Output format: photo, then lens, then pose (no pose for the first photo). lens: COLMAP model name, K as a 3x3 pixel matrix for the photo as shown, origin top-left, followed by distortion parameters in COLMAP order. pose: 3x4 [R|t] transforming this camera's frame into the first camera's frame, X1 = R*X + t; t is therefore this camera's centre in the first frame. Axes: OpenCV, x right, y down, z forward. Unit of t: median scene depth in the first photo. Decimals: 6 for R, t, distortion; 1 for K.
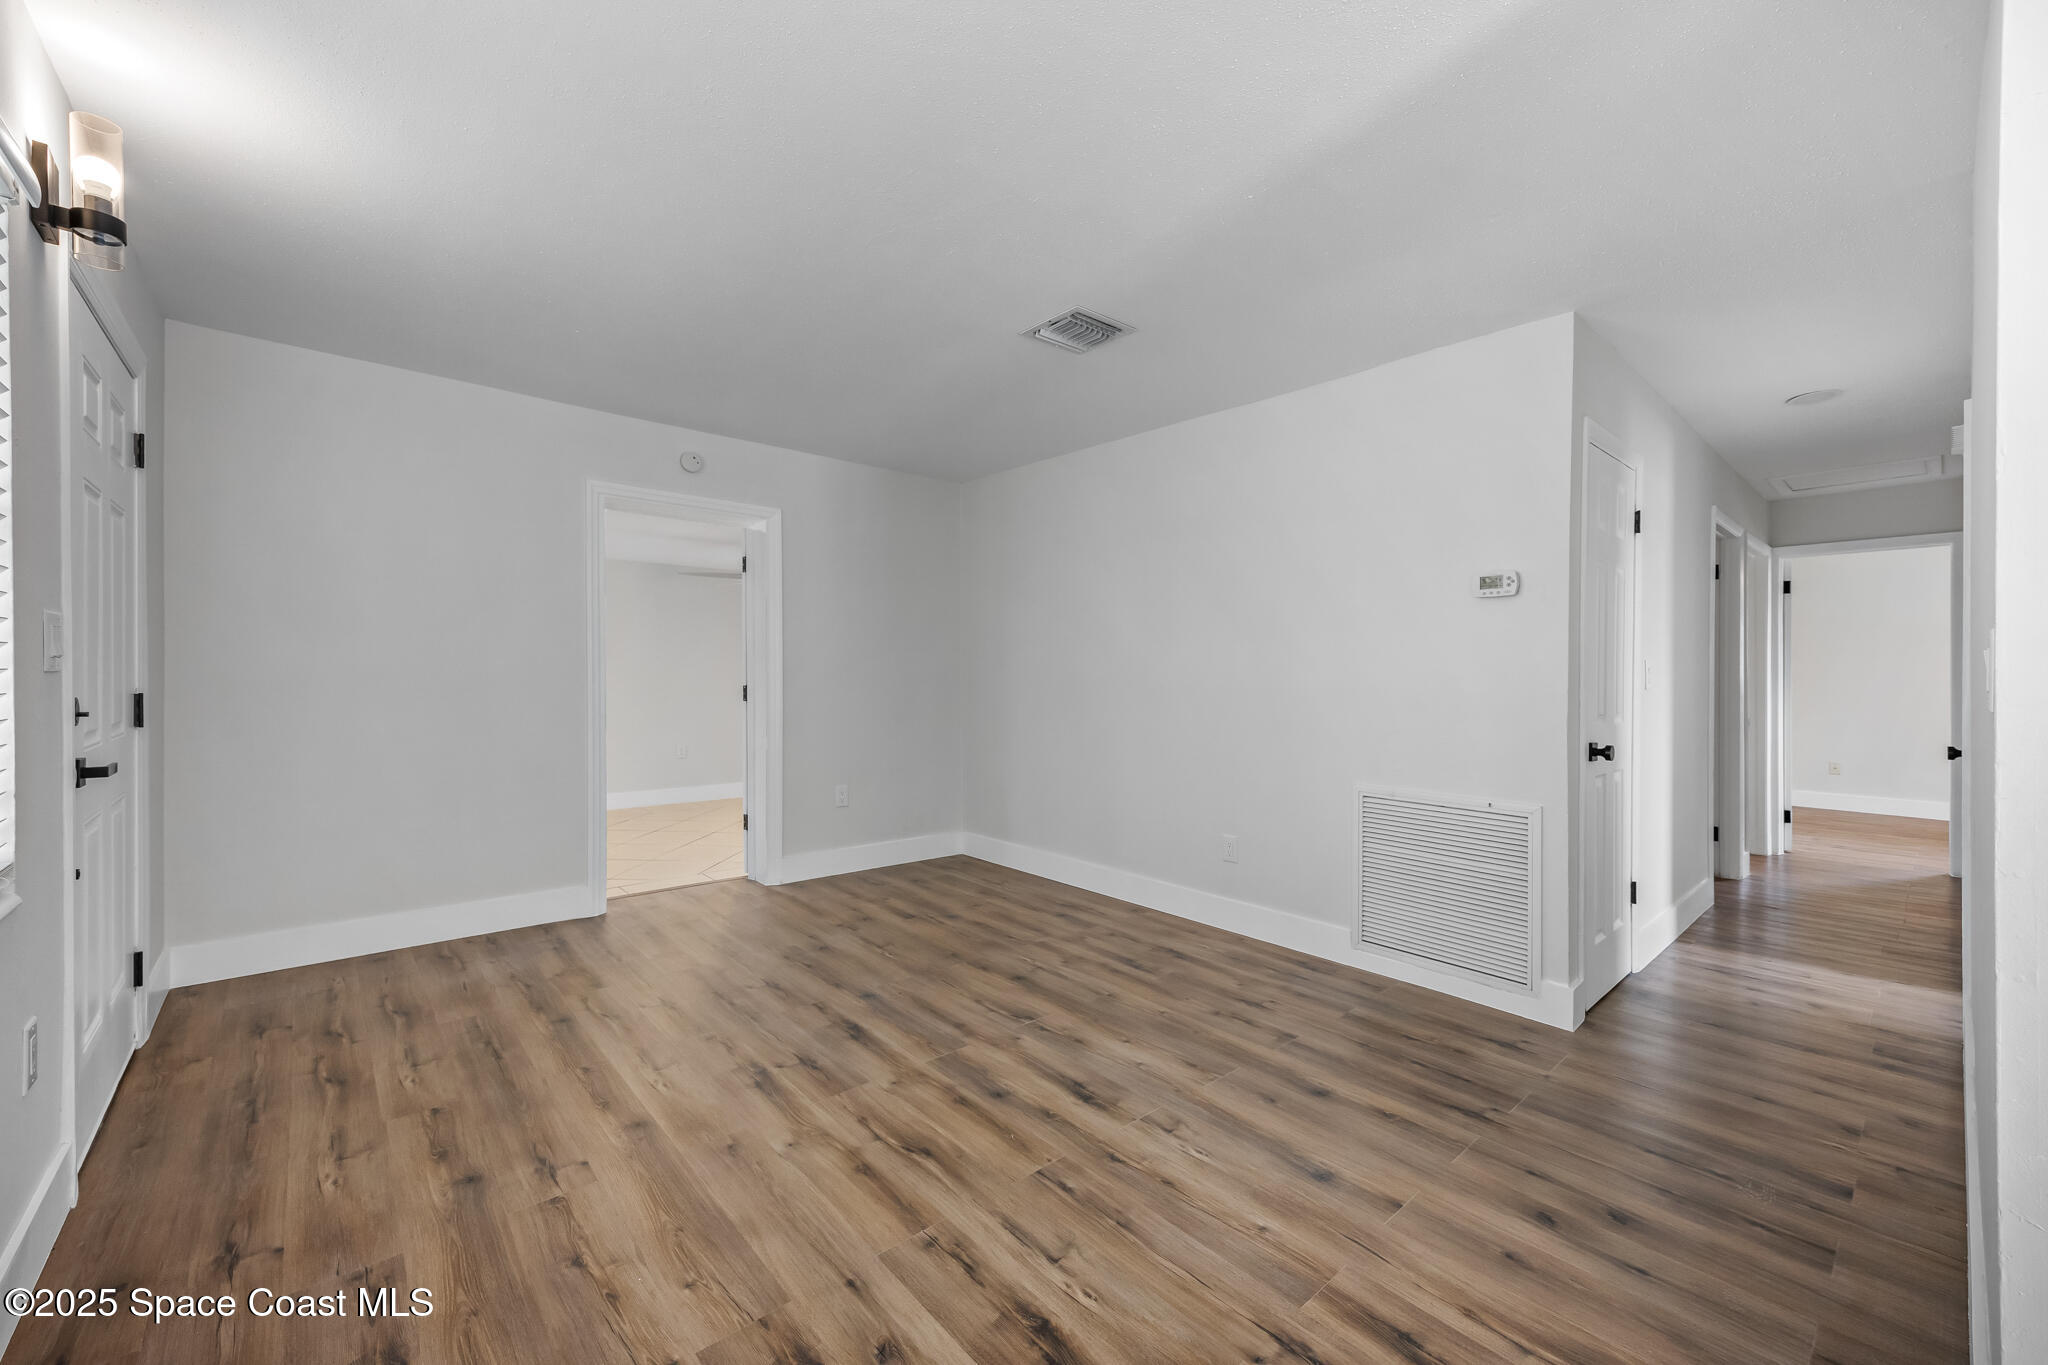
lens RADIAL K [[813.5, 0, 1022.9], [0, 813.5, 672.6], [0, 0, 1]] dist [0.000744, -0.000182]
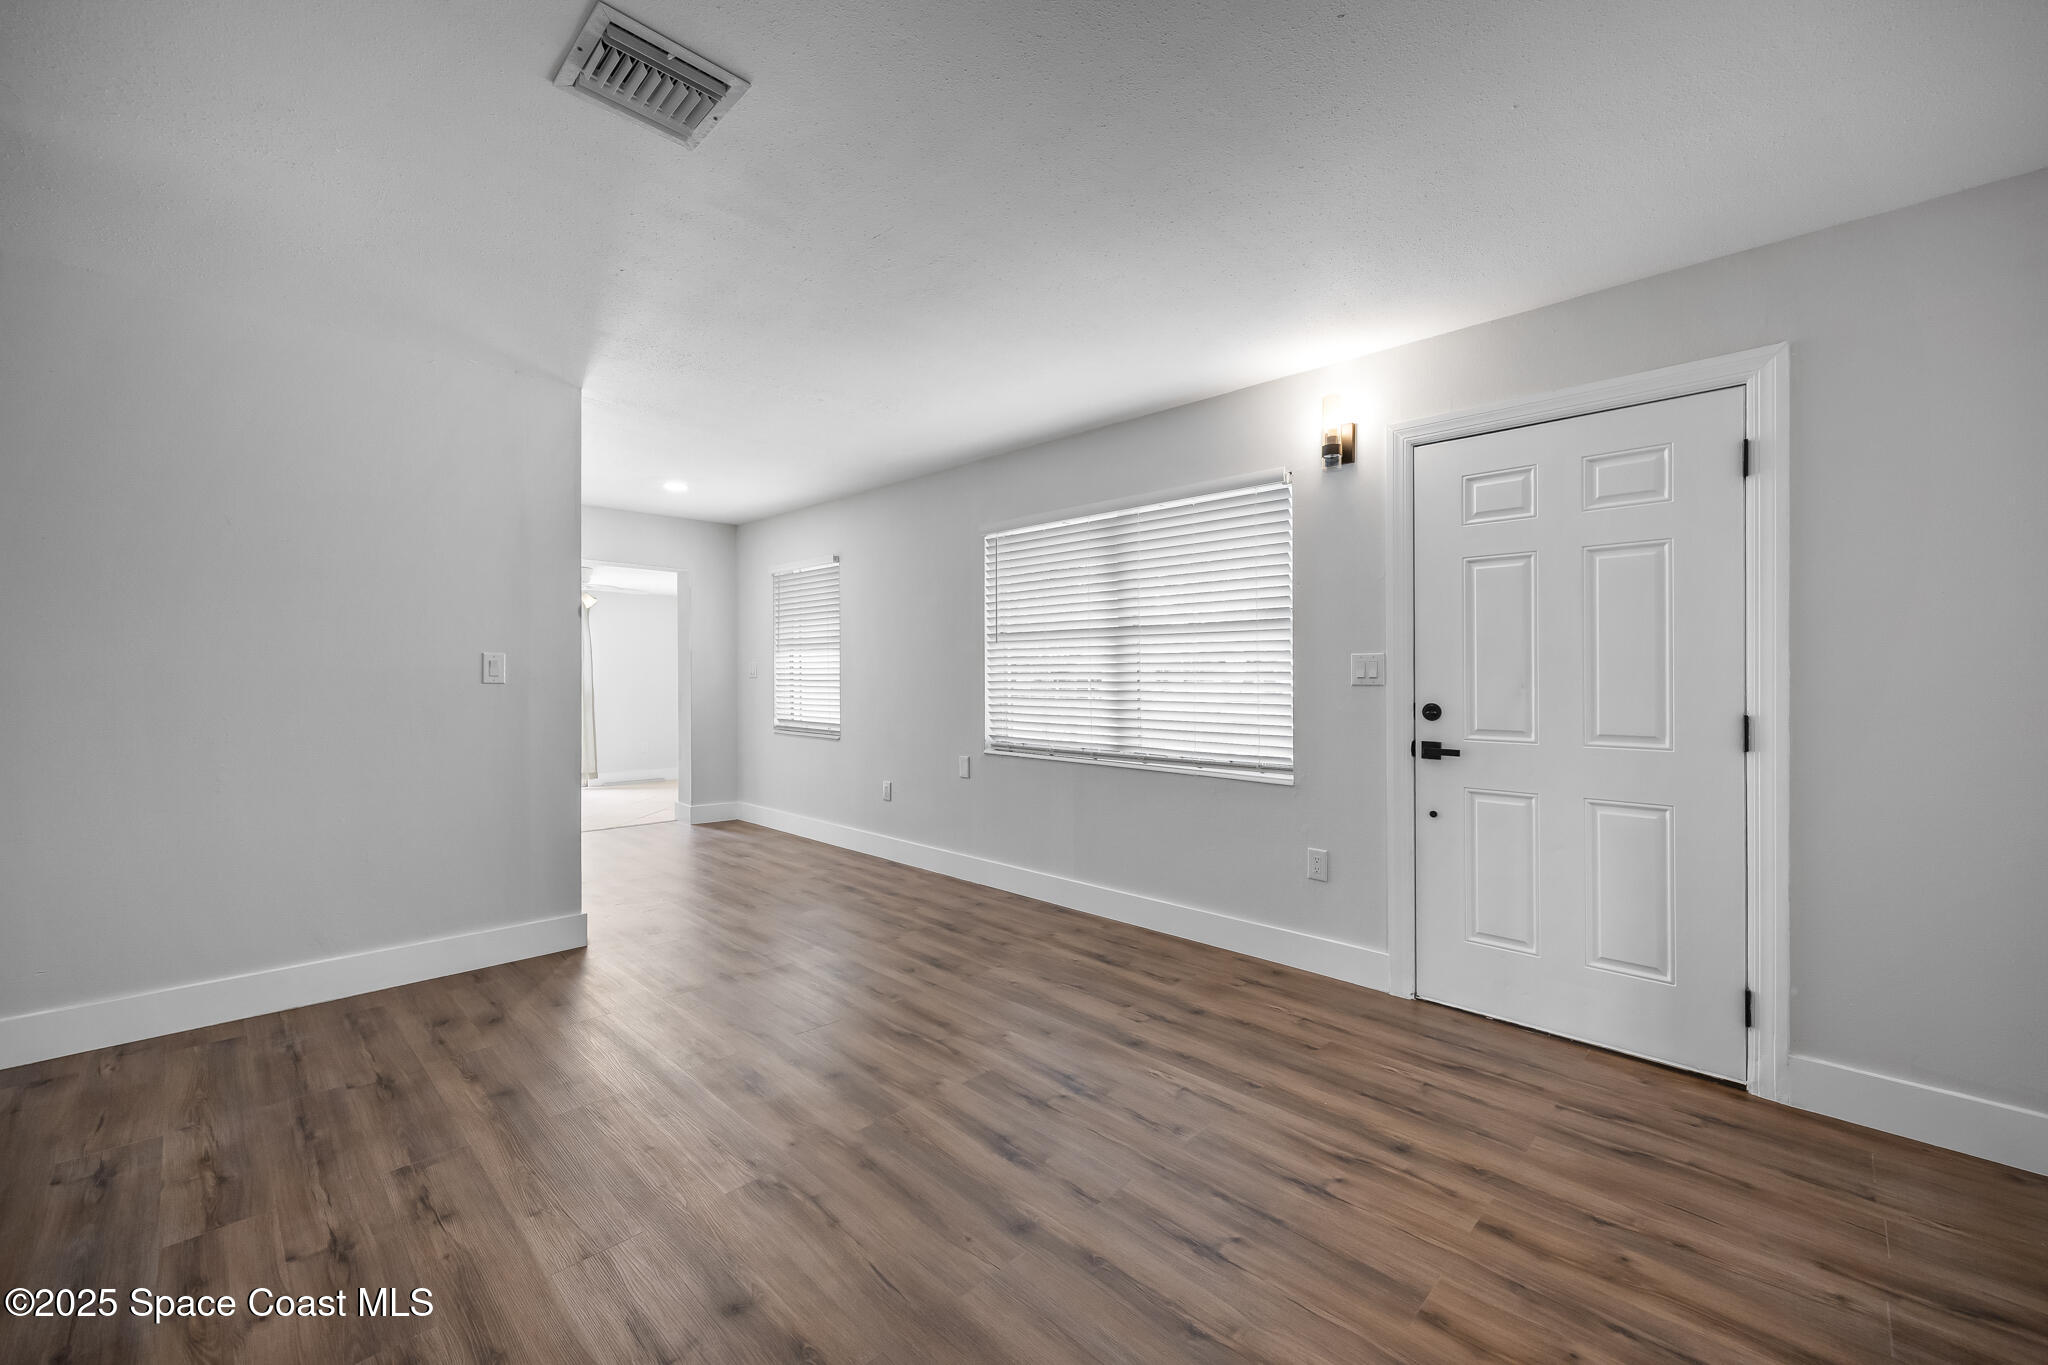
lens RADIAL K [[813.5, 0, 1020.5], [0, 813.5, 681.0], [0, 0, 1]] dist [0.000744, -0.000182]
pose [[-0.997143, -0.020701, -0.072648, -0.183725], [-0.020884, 0.999780, 0.001759, 0.000368], [0.072596, 0.003271, -0.997356, 2.094284]]
